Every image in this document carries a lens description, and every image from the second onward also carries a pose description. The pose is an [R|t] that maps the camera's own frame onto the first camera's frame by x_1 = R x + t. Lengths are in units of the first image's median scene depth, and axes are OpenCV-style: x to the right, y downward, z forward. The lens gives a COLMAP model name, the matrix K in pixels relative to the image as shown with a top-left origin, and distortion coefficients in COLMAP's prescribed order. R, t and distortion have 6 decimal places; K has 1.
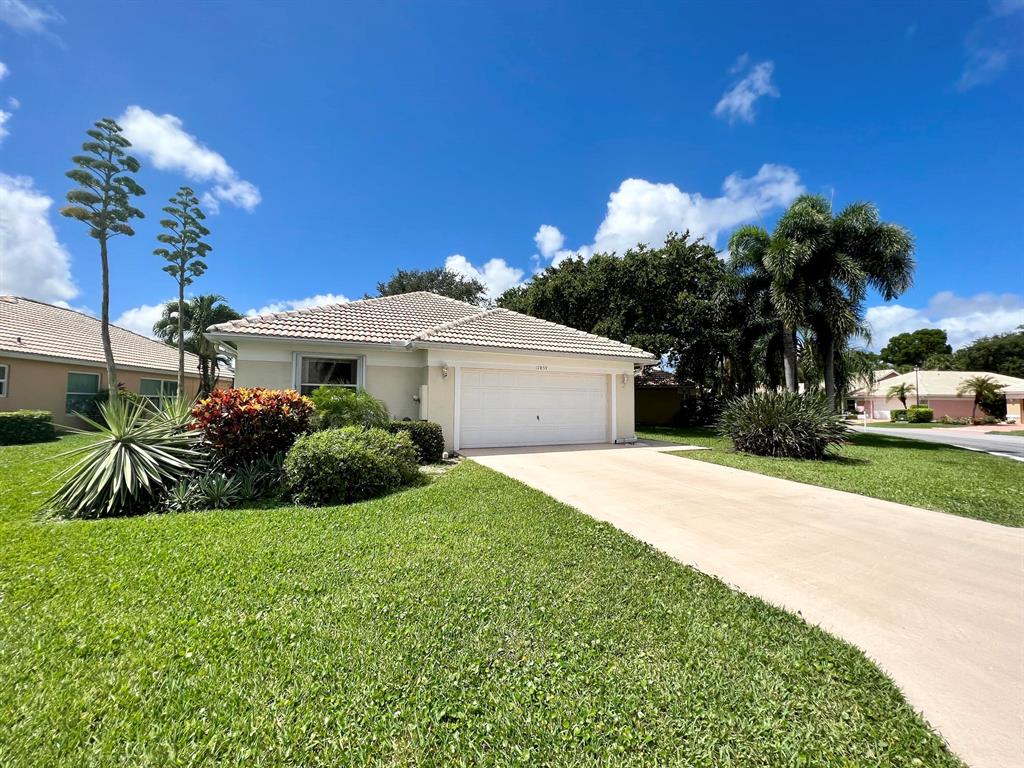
lens RADIAL K [[413.2, 0, 512.0], [0, 413.2, 384.0], [0, 0, 1]] dist [-0.001176, 0.000142]
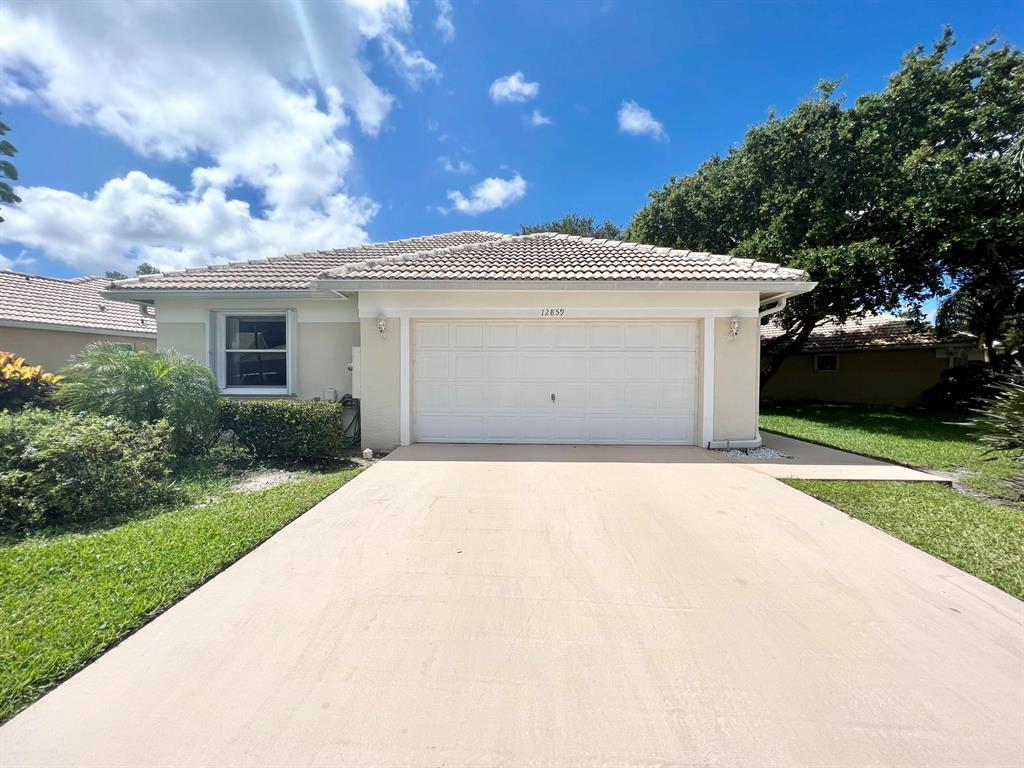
lens RADIAL K [[413.2, 0, 512.0], [0, 413.2, 384.0], [0, 0, 1]] dist [-0.001176, 0.000142]
pose [[0.894595, 0.006755, -0.446826, 0.246490], [0.023294, 0.997821, 0.061723, 0.021226], [0.446270, -0.065625, 0.892489, 0.397553]]
